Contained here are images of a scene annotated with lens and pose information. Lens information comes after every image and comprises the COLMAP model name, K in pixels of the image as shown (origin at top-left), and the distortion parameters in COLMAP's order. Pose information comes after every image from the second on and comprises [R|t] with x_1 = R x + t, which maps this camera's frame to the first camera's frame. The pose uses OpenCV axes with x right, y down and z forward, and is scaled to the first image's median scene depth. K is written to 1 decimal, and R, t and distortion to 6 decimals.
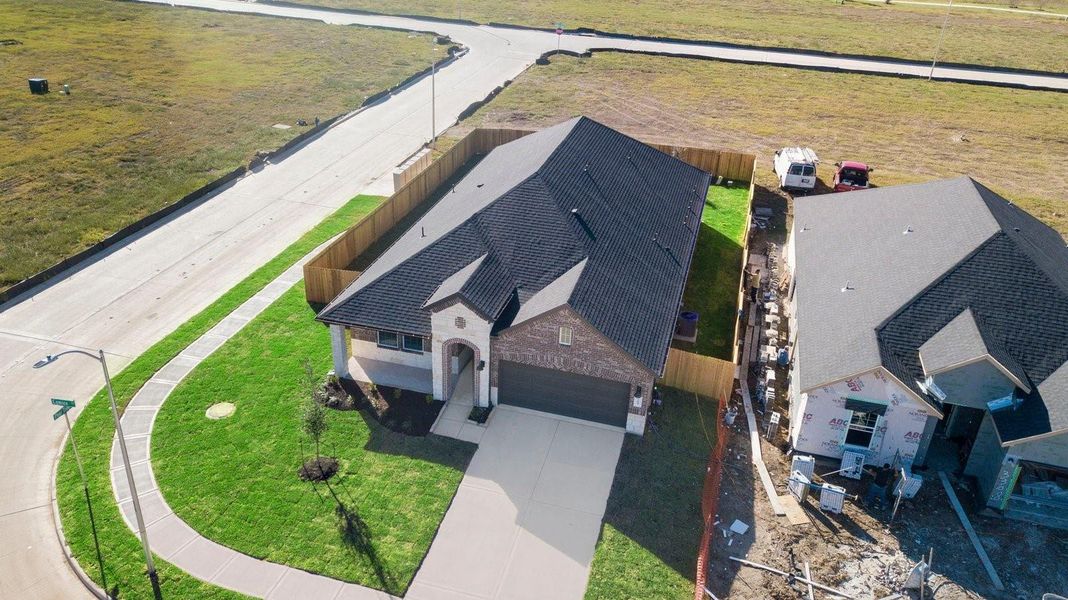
lens RADIAL K [[818.8, 0, 534.0], [0, 818.8, 299.6], [0, 0, 1]] dist [0.012328, 0.008397]
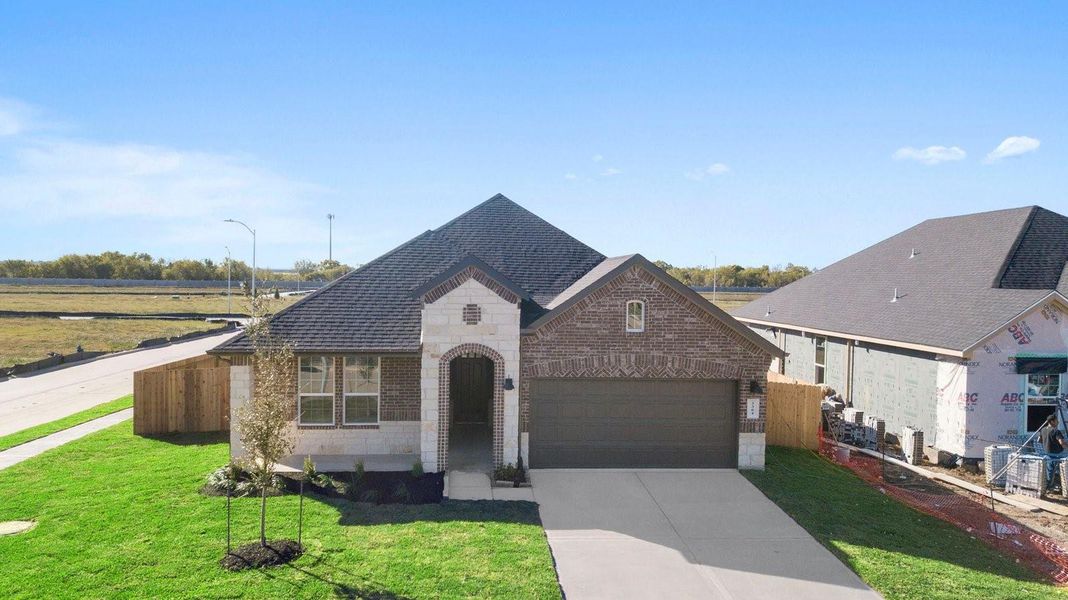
lens RADIAL K [[818.8, 0, 534.3], [0, 818.8, 296.5], [0, 0, 1]] dist [0.012328, 0.008397]
pose [[0.943865, -0.037614, 0.328182, -0.249333], [0.178804, 0.893544, -0.411834, 0.281918], [-0.277754, 0.447396, 0.850111, 0.447452]]
